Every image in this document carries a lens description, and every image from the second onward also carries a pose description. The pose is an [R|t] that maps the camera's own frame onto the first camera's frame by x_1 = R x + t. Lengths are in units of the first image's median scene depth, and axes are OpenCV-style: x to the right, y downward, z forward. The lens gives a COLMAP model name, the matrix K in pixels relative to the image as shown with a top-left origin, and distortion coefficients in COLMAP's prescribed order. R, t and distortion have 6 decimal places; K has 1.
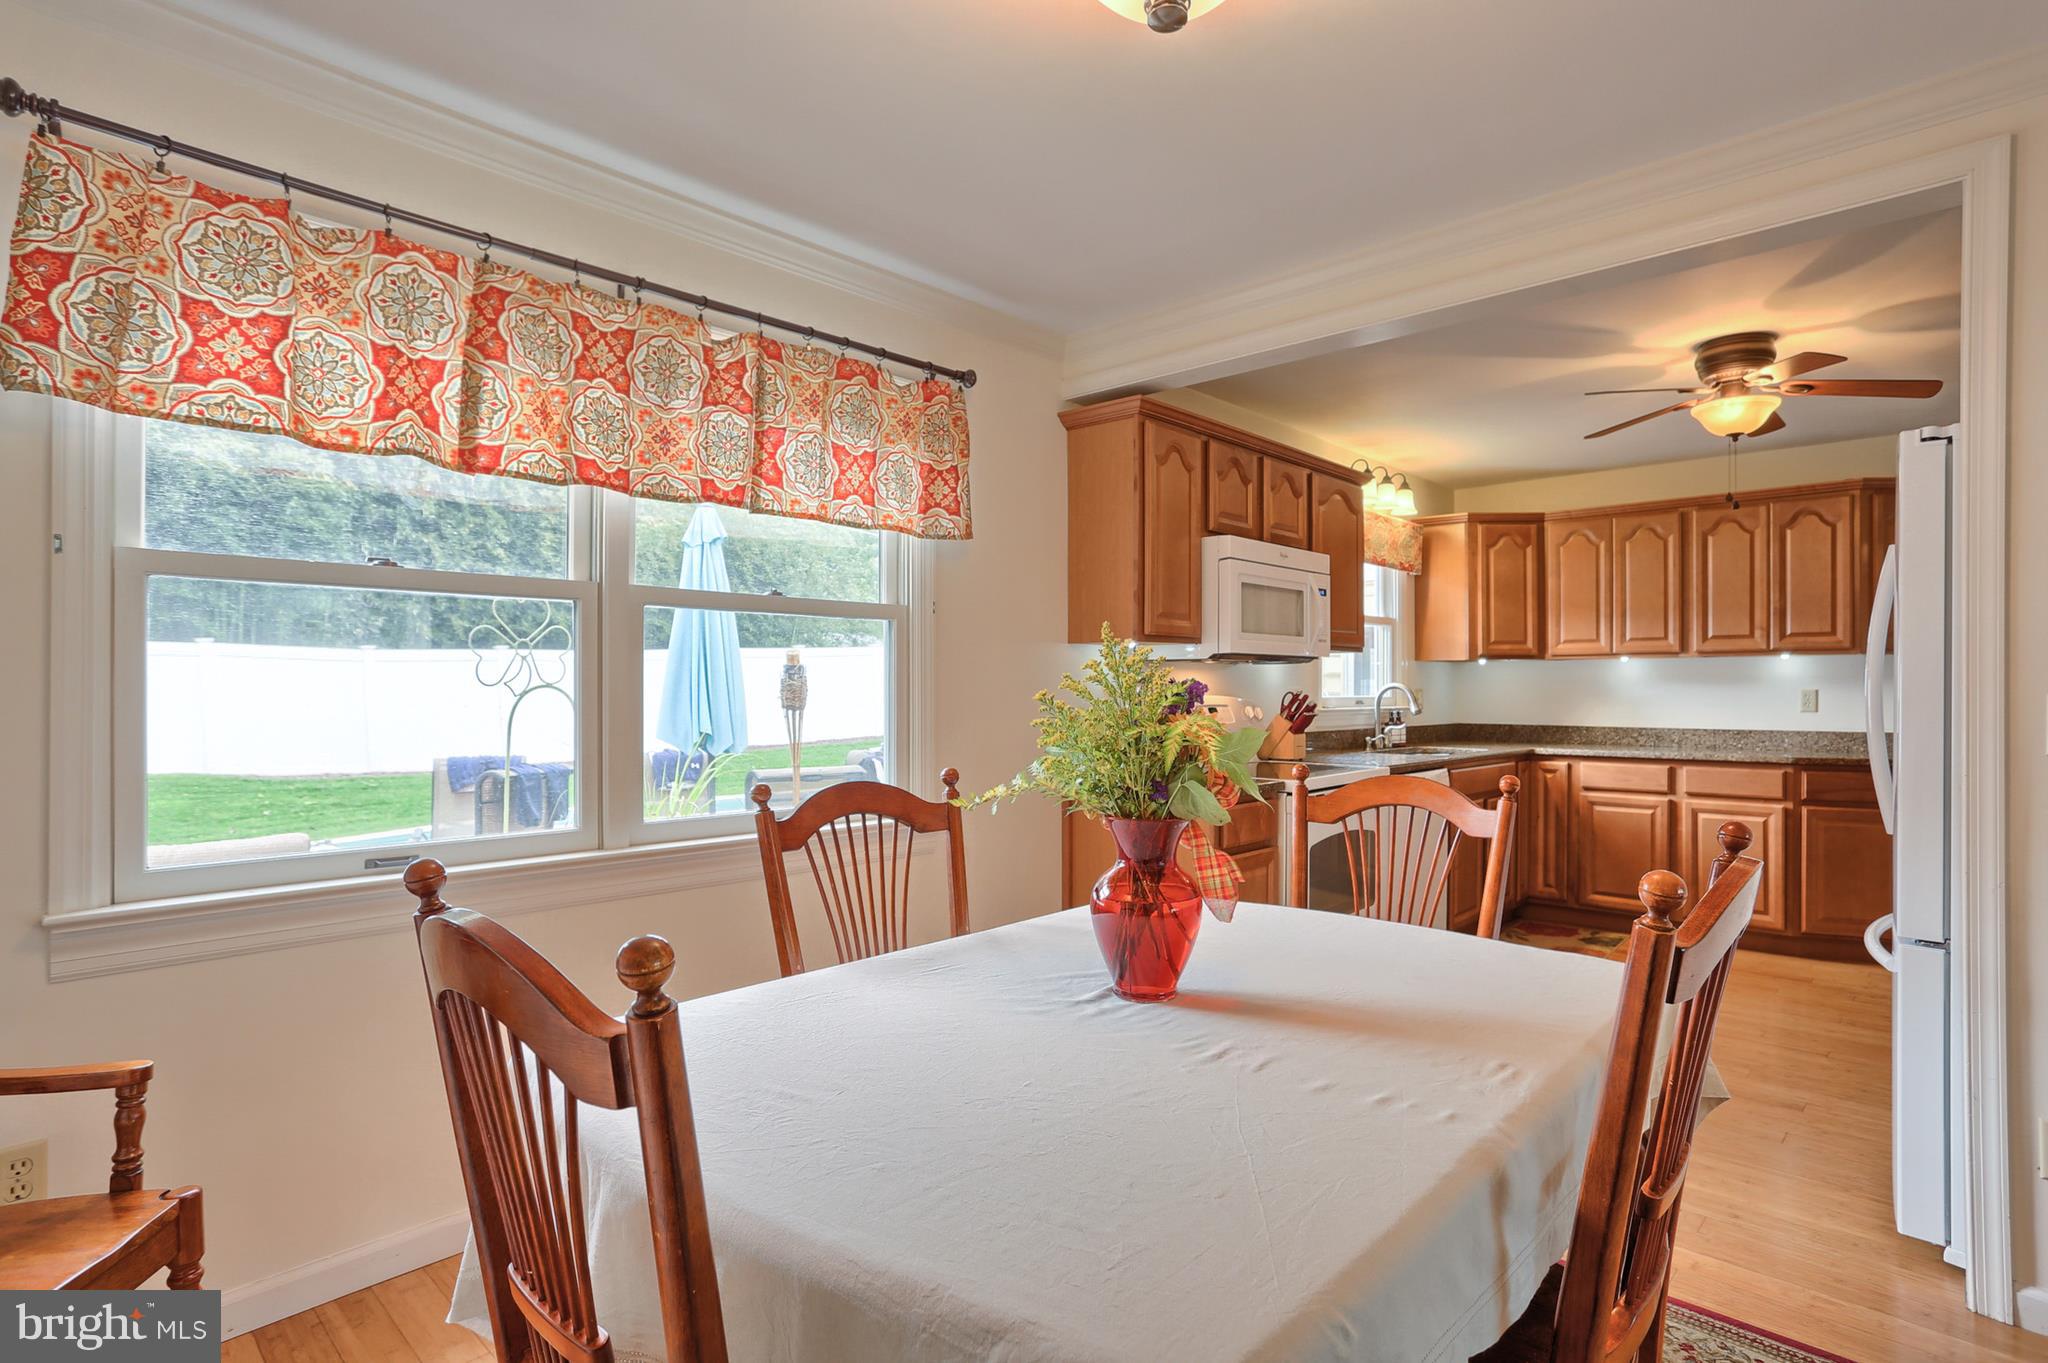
lens RADIAL K [[1023.1, 0, 1033.0], [0, 1023.1, 686.4], [0, 0, 1]] dist [-0.018078, 0.005769]
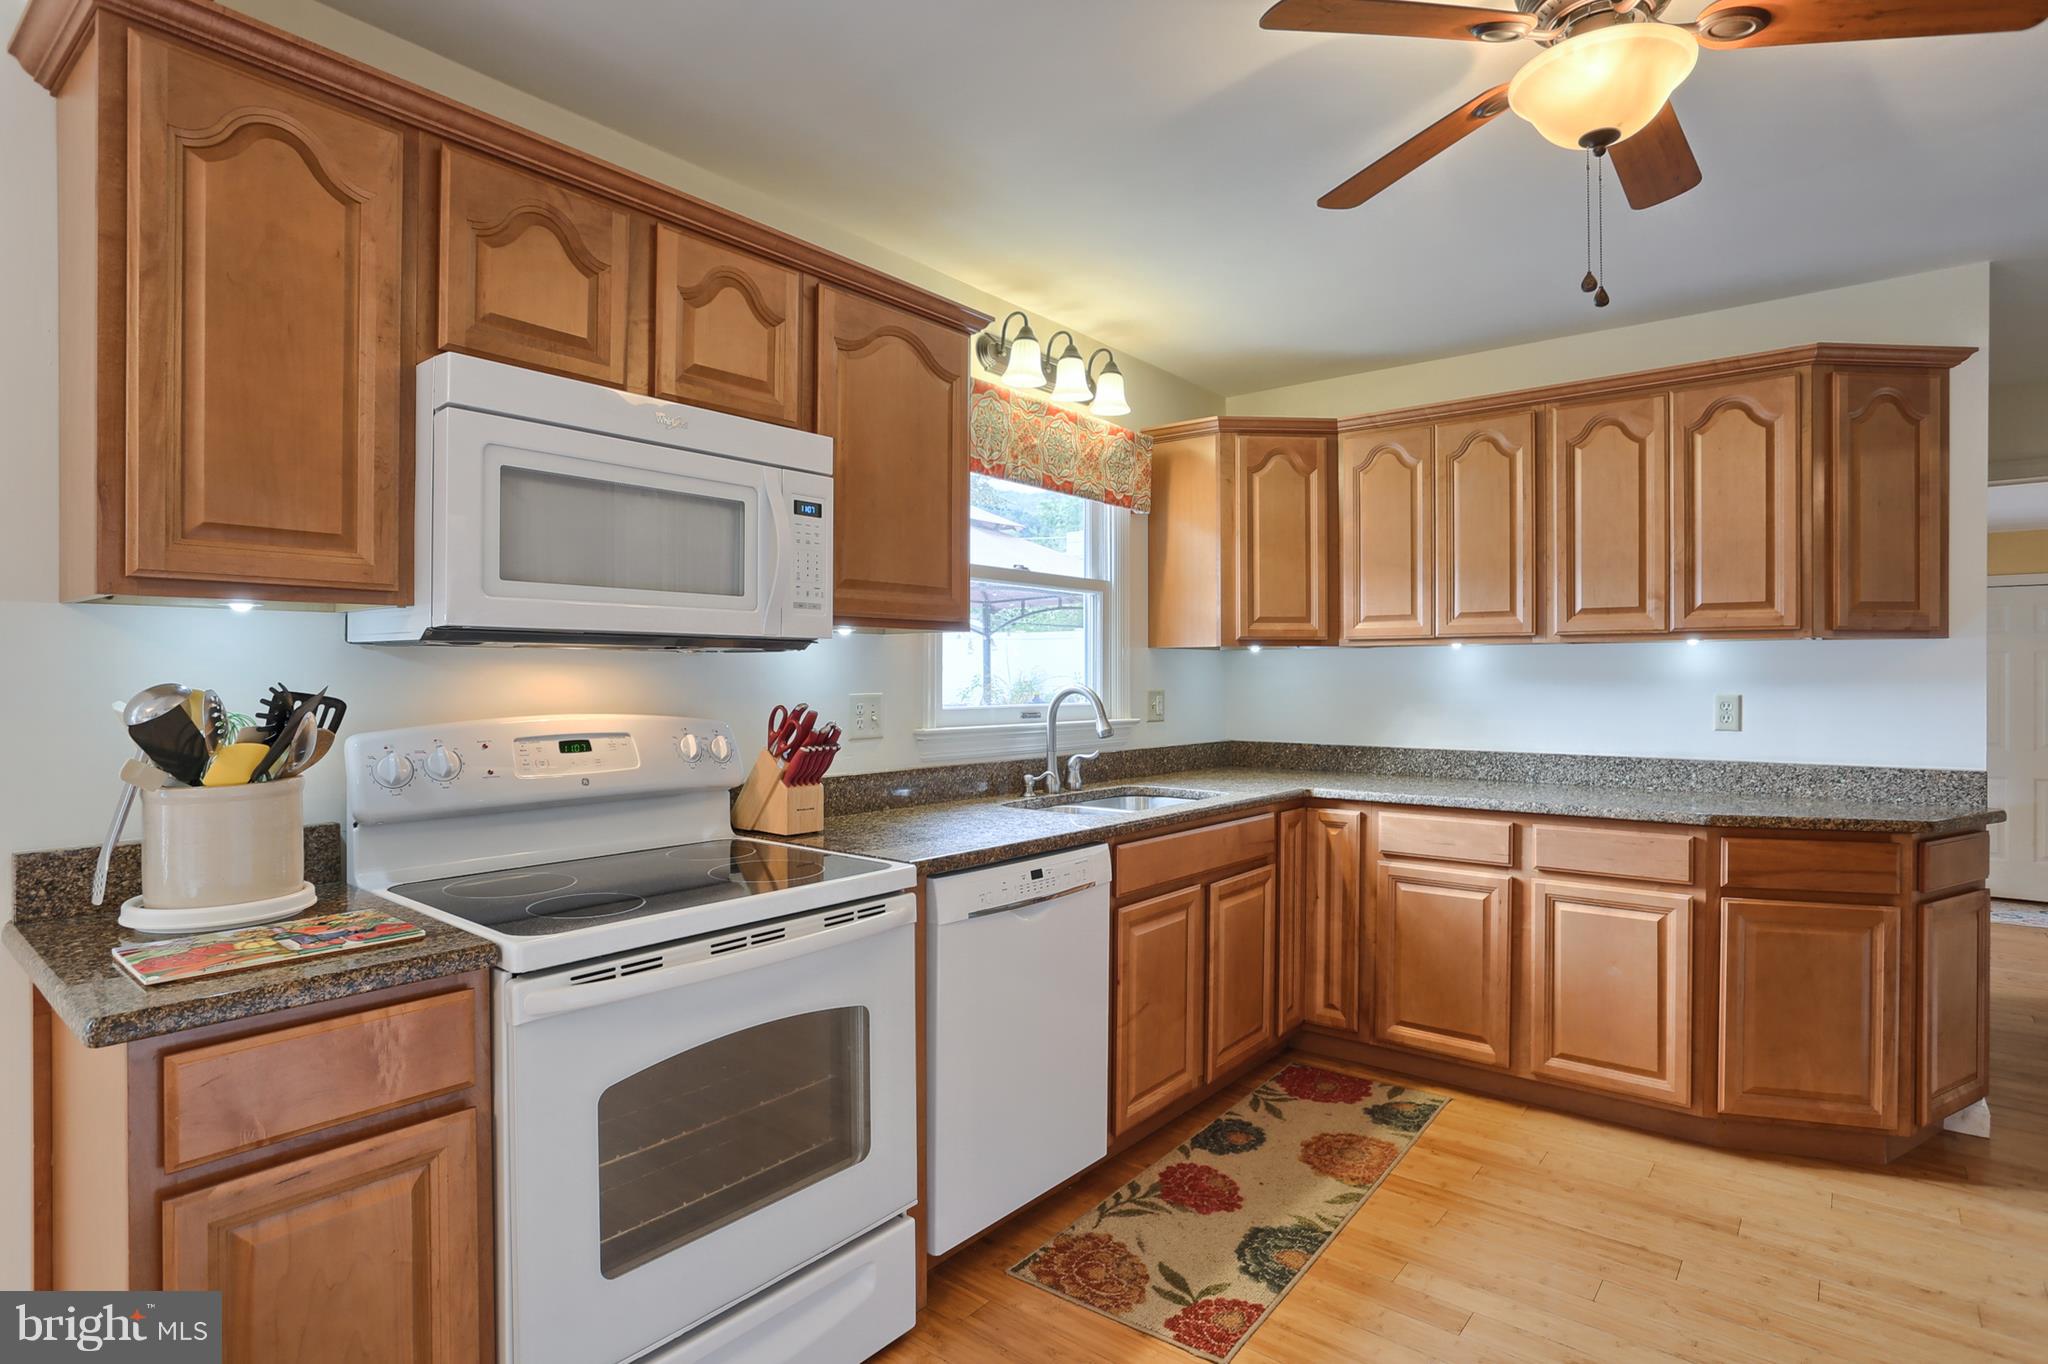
lens RADIAL K [[1051.9, 0, 1012.1], [0, 1051.9, 672.6], [0, 0, 1]] dist [-0.030807, 0.004414]
pose [[0.998042, 0.002246, 0.062509, 0.279690], [-0.002141, 0.999996, -0.001751, -0.008959], [-0.062513, 0.001614, 0.998043, 0.383672]]
